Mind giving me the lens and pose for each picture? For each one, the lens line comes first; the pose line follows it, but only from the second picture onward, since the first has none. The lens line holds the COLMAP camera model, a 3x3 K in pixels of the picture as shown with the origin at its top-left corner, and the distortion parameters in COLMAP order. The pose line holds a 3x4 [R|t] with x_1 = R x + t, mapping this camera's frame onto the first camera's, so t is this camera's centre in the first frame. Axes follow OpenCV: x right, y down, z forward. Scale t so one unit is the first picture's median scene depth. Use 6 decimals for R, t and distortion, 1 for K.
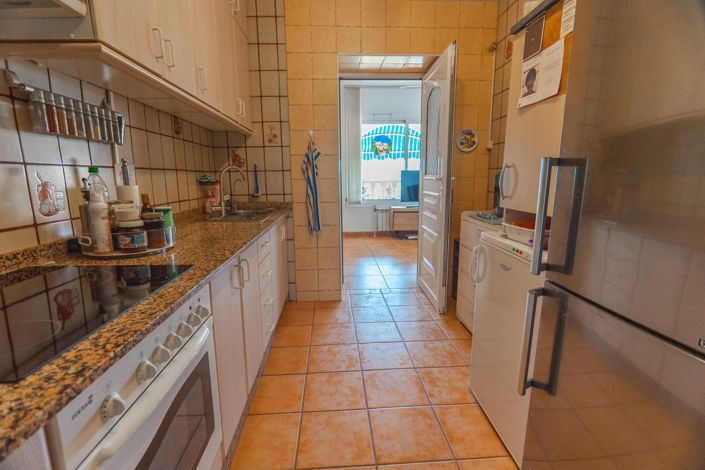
lens RADIAL K [[331.9, 0, 353.3], [0, 331.9, 237.7], [0, 0, 1]] dist [-0.007090, 0.001611]
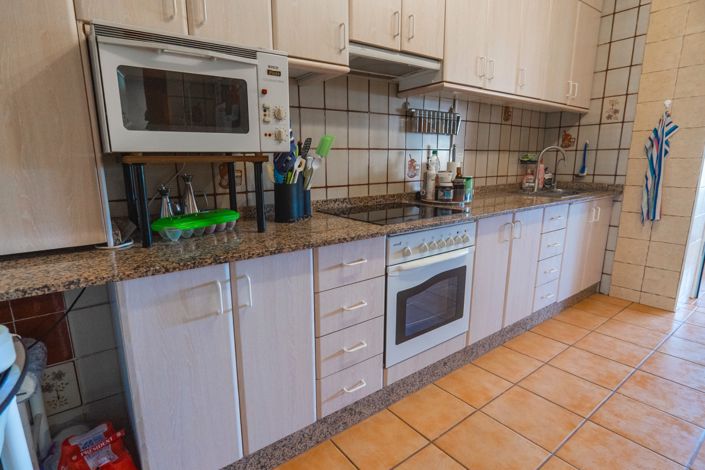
lens RADIAL K [[349.6, 0, 331.1], [0, 349.6, 231.5], [0, 0, 1]] dist [-0.033817, 0.010918]
pose [[0.526696, 0.170868, -0.832704, 0.402602], [-0.144906, 0.983299, 0.110114, 0.062527], [0.837612, 0.062667, 0.542659, -0.320058]]
